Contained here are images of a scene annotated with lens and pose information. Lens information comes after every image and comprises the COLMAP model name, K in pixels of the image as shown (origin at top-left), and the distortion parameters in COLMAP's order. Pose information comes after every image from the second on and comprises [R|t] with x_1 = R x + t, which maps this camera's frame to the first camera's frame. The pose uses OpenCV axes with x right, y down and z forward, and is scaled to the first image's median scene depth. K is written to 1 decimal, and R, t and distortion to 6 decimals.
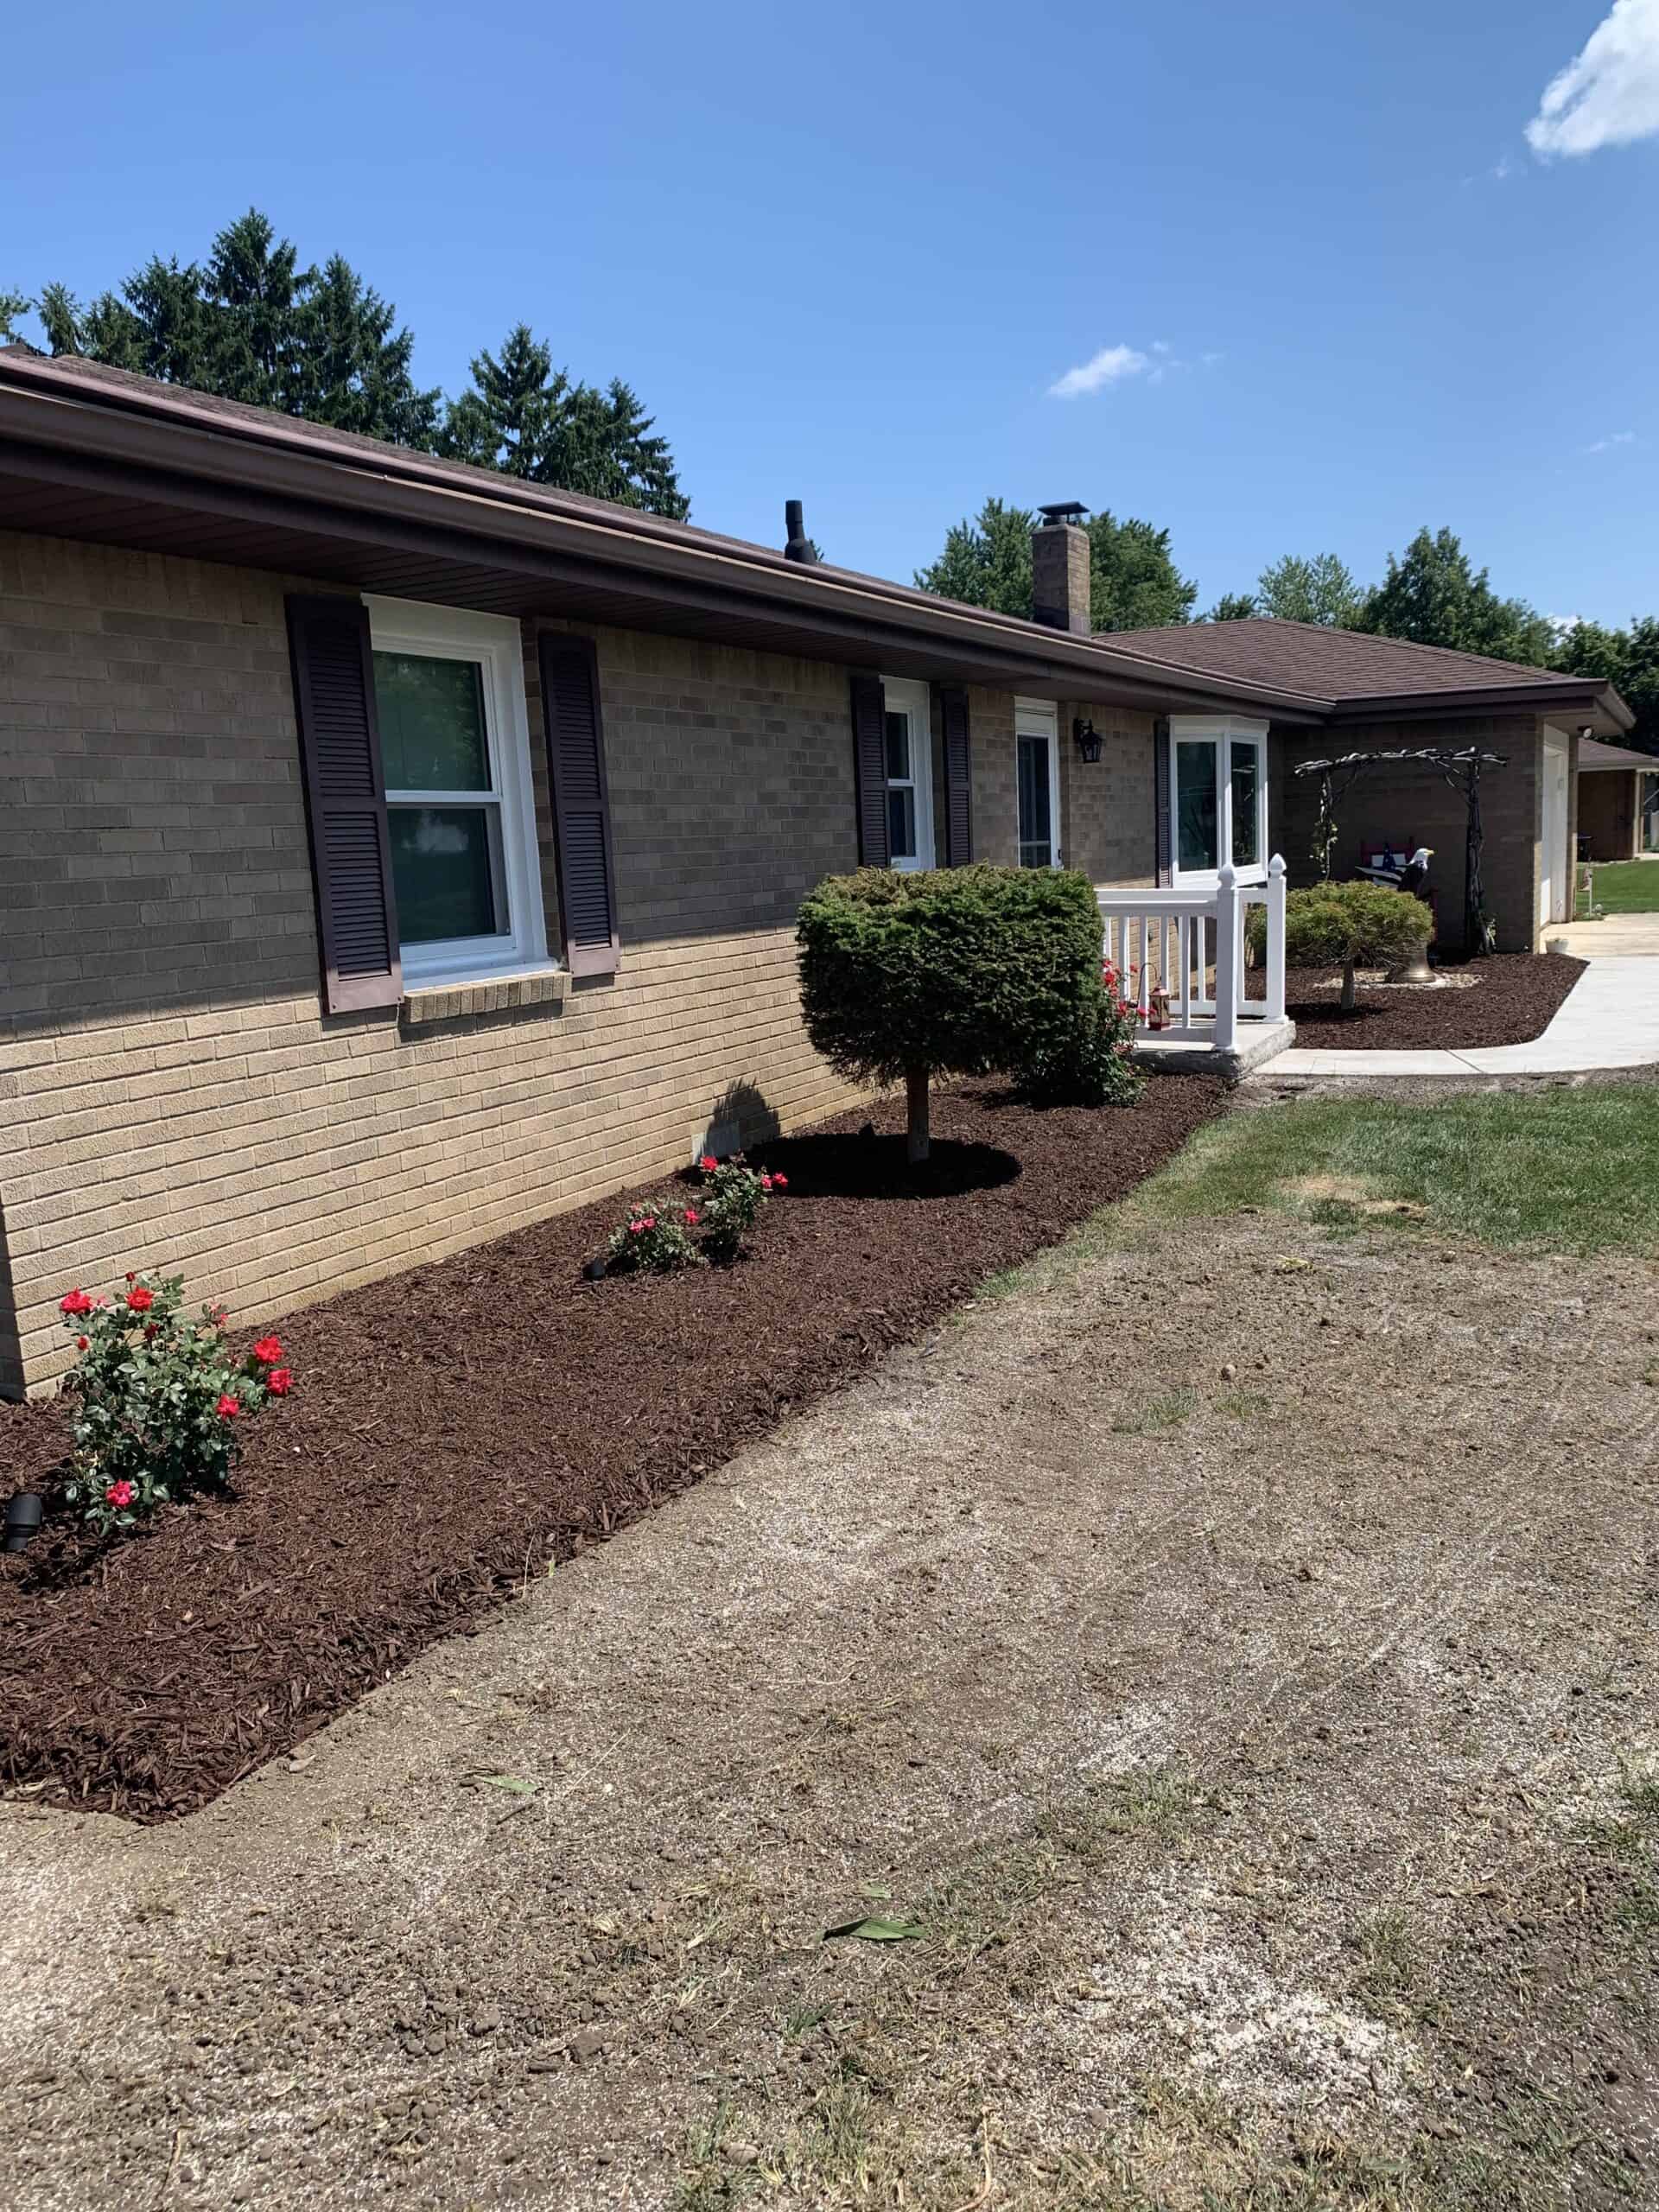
lens RADIAL K [[1697.0, 0, 861.1], [0, 1697.0, 1100.5], [0, 0, 1]] dist [0.003909, 0.000023]
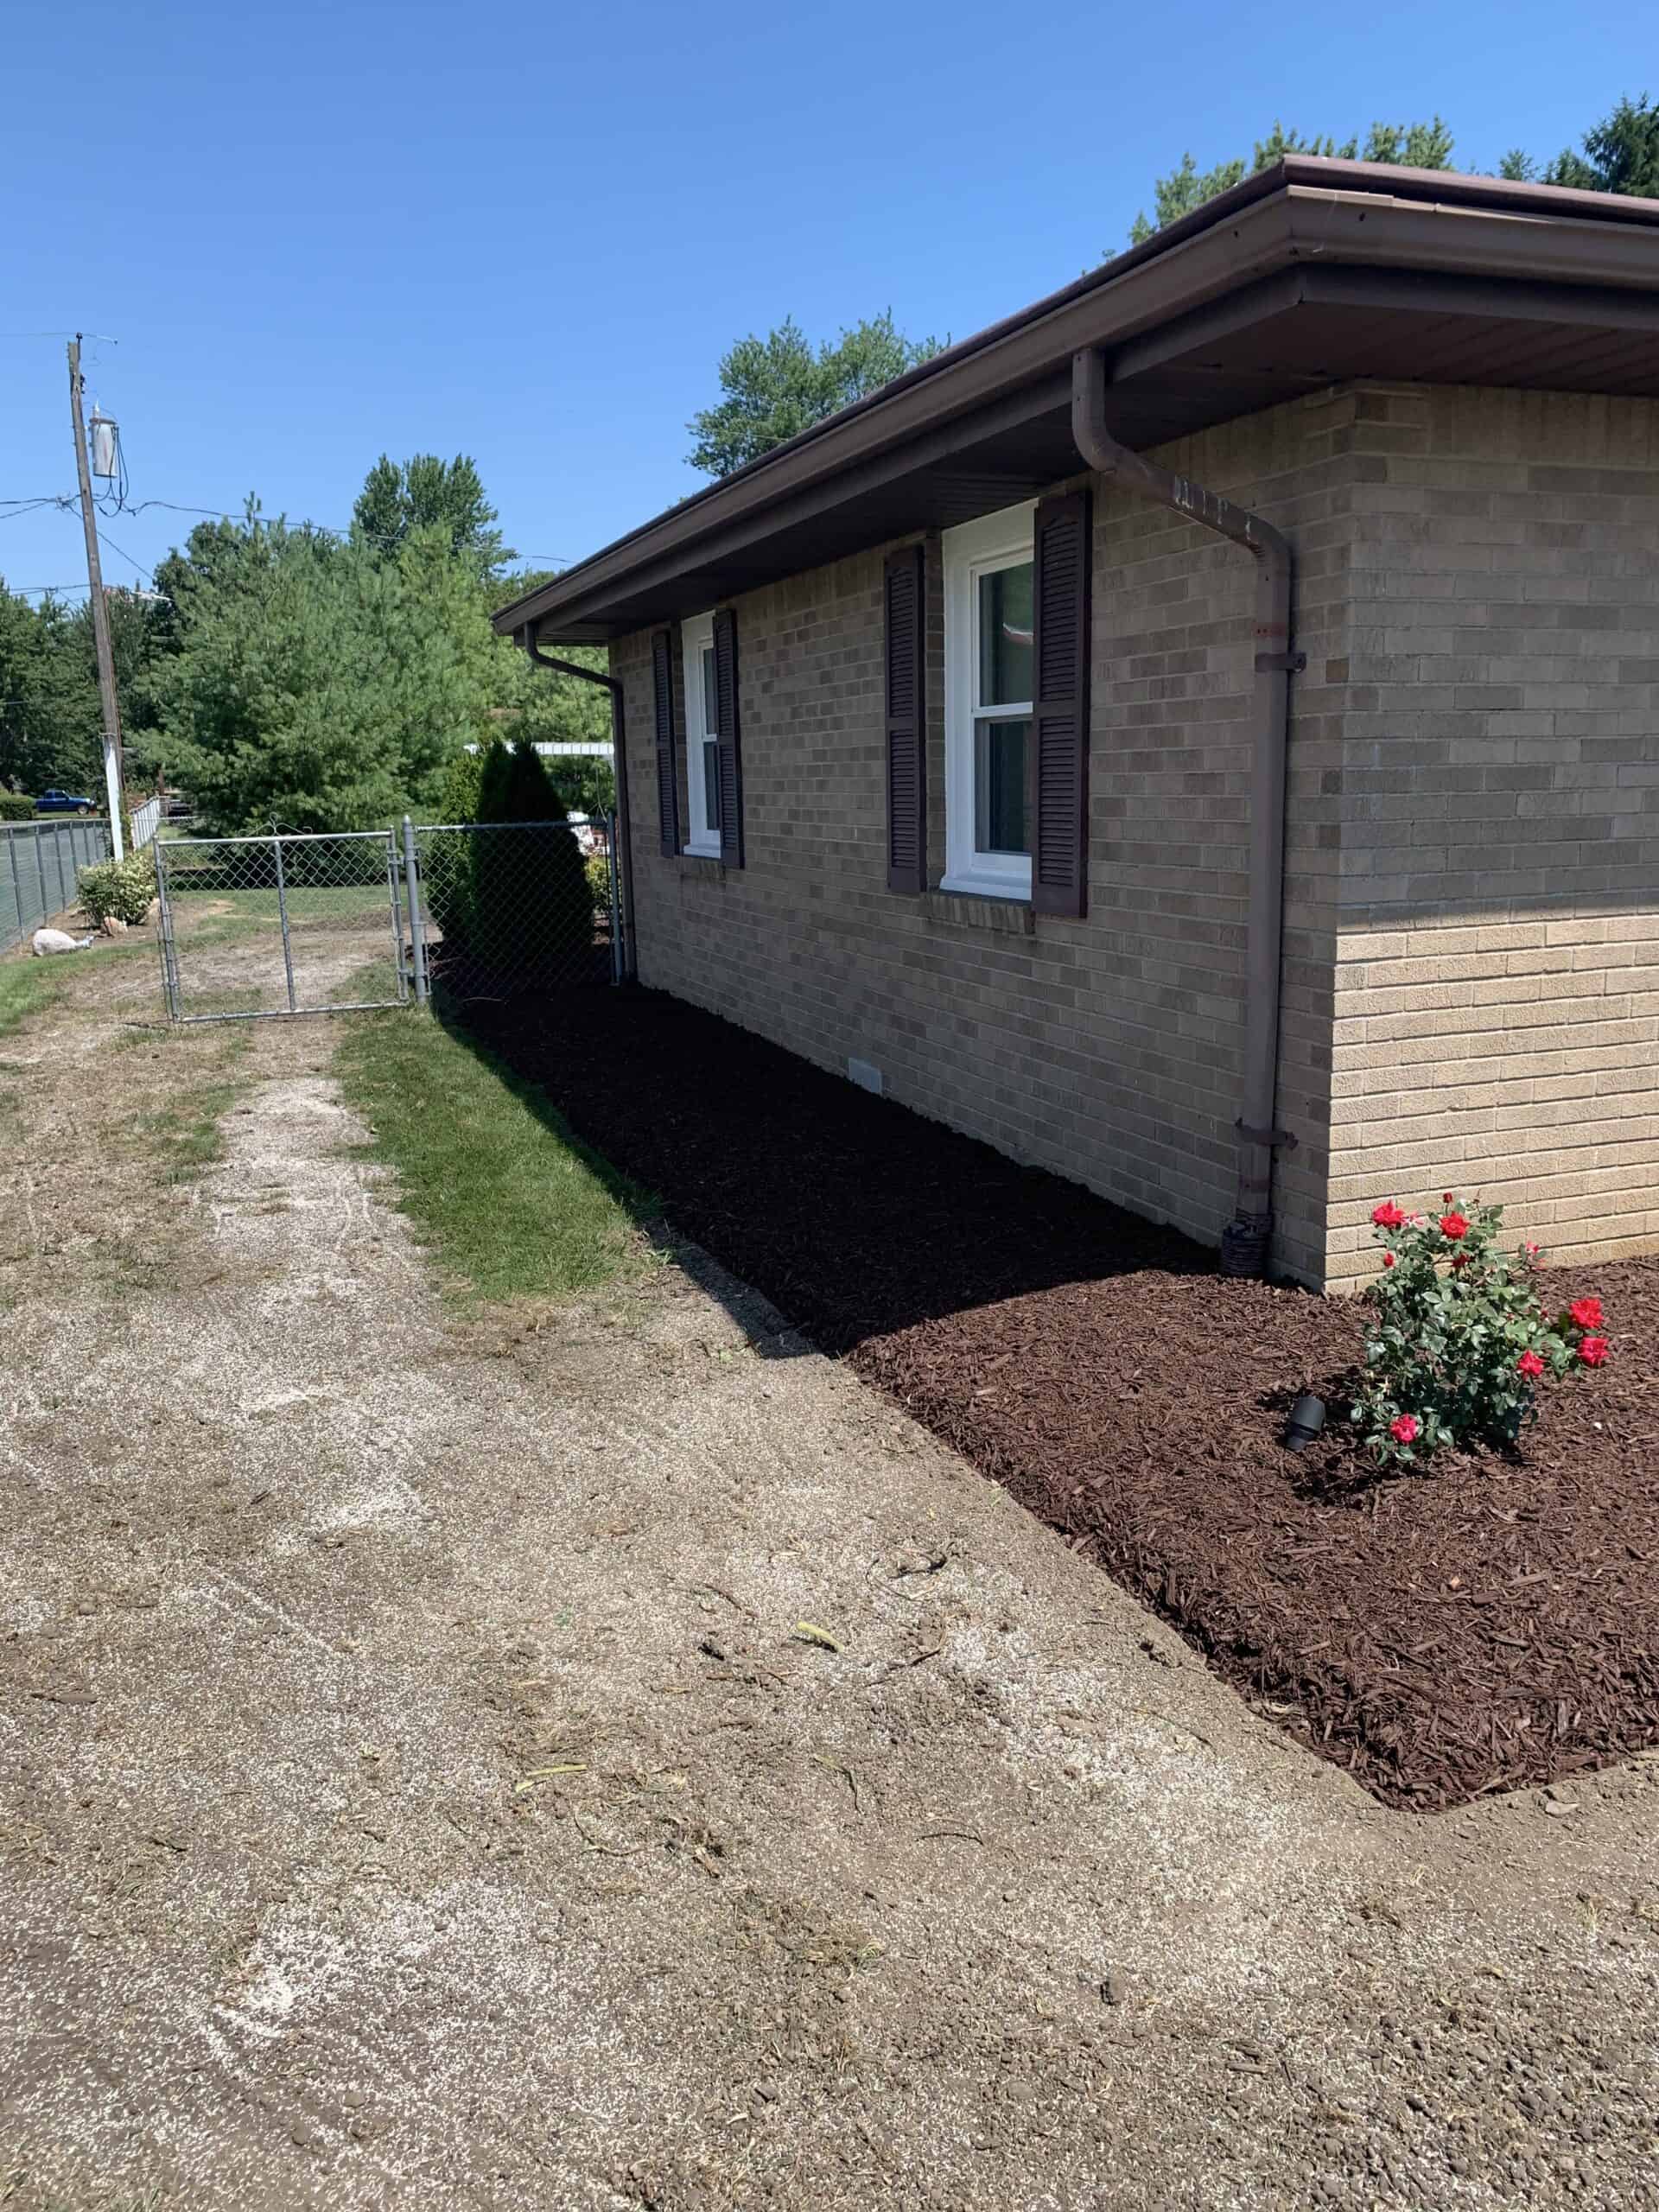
lens RADIAL K [[1697.0, 0, 861.1], [0, 1697.0, 1100.5], [0, 0, 1]] dist [0.003909, 0.000023]
pose [[0.732822, 0.160277, -0.661274, -0.062172], [-0.117027, 0.987068, 0.109552, -0.013840], [0.670281, -0.002895, 0.742102, 0.099378]]
